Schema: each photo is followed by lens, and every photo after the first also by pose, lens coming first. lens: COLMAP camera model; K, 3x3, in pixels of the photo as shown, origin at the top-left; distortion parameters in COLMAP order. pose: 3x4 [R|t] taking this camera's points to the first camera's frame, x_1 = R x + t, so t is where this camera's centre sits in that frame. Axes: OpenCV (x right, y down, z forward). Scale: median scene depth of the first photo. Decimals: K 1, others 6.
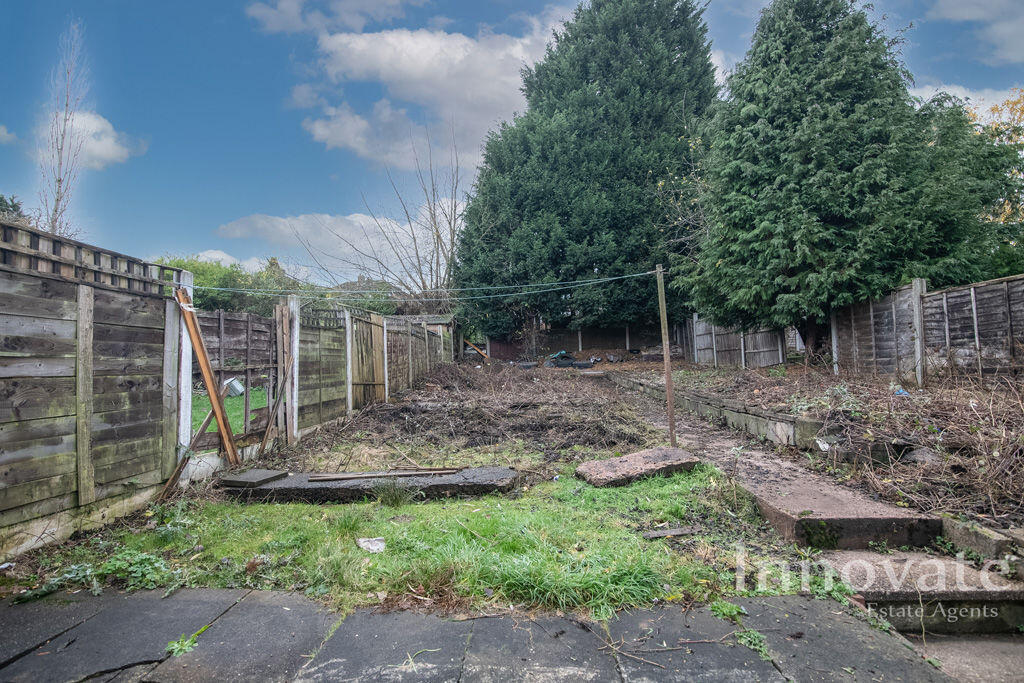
lens RADIAL K [[470.0, 0, 515.7], [0, 470.0, 343.2], [0, 0, 1]] dist [-0.004534, -0.000305]
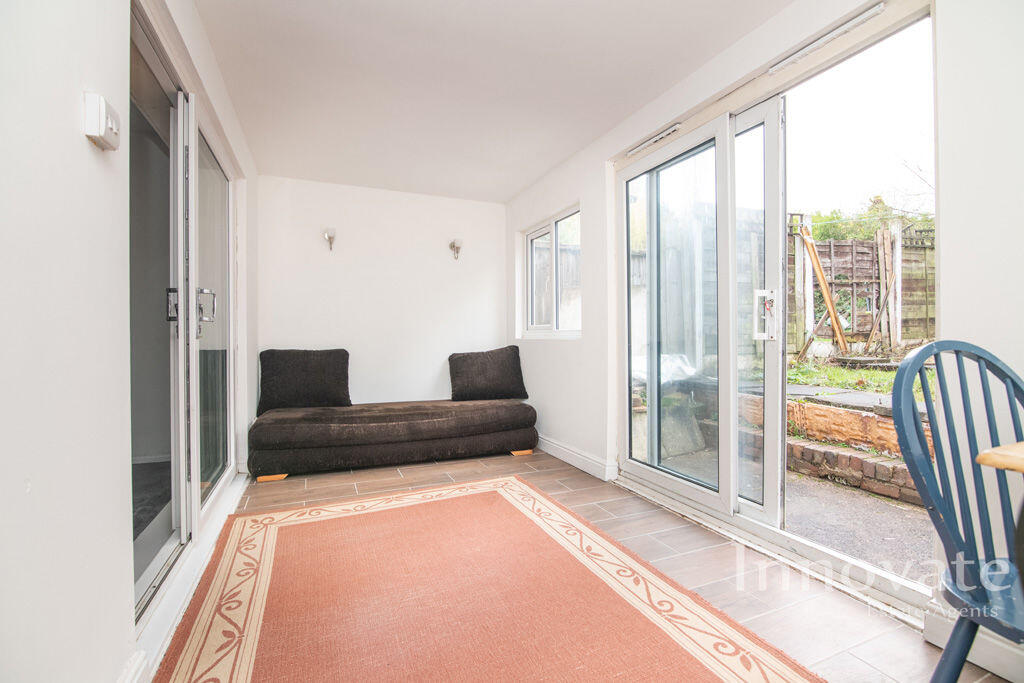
lens RADIAL K [[470.0, 0, 515.2], [0, 470.0, 340.3], [0, 0, 1]] dist [-0.004534, -0.000305]
pose [[0.416899, 0.017002, -0.908794, 0.211935], [0.056312, 0.997421, 0.044492, 0.102483], [0.907207, -0.069725, 0.414867, -0.382932]]
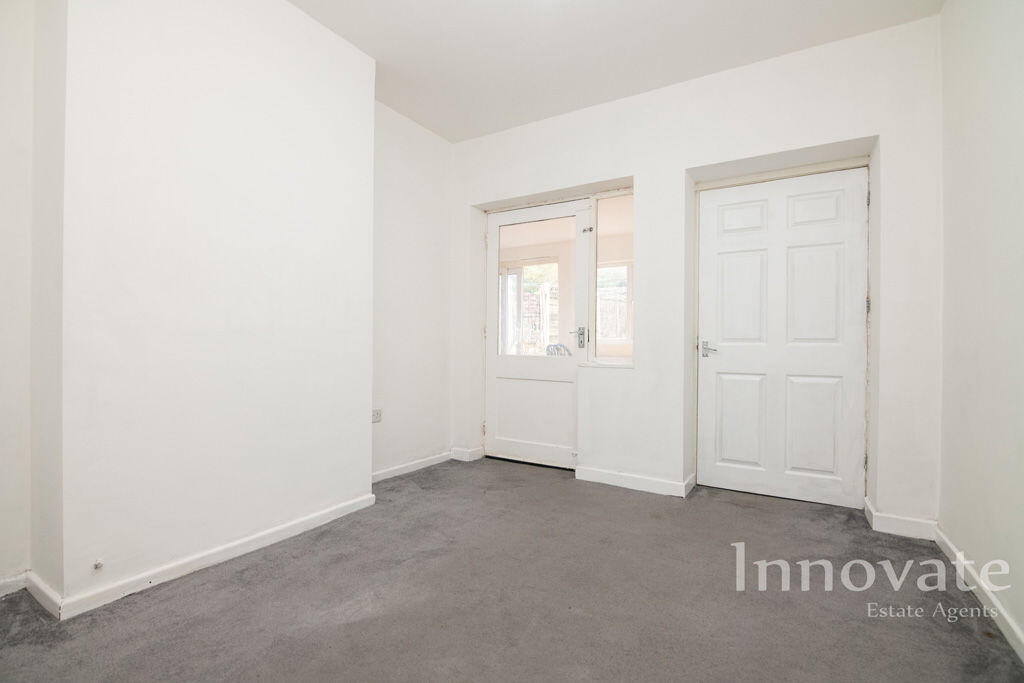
lens RADIAL K [[470.0, 0, 513.4], [0, 470.0, 344.6], [0, 0, 1]] dist [-0.004534, -0.000305]
pose [[0.862142, 0.018788, -0.506319, 0.581925], [0.015814, 0.997828, 0.063953, 0.046550], [0.506421, -0.063144, 0.859971, -1.121385]]
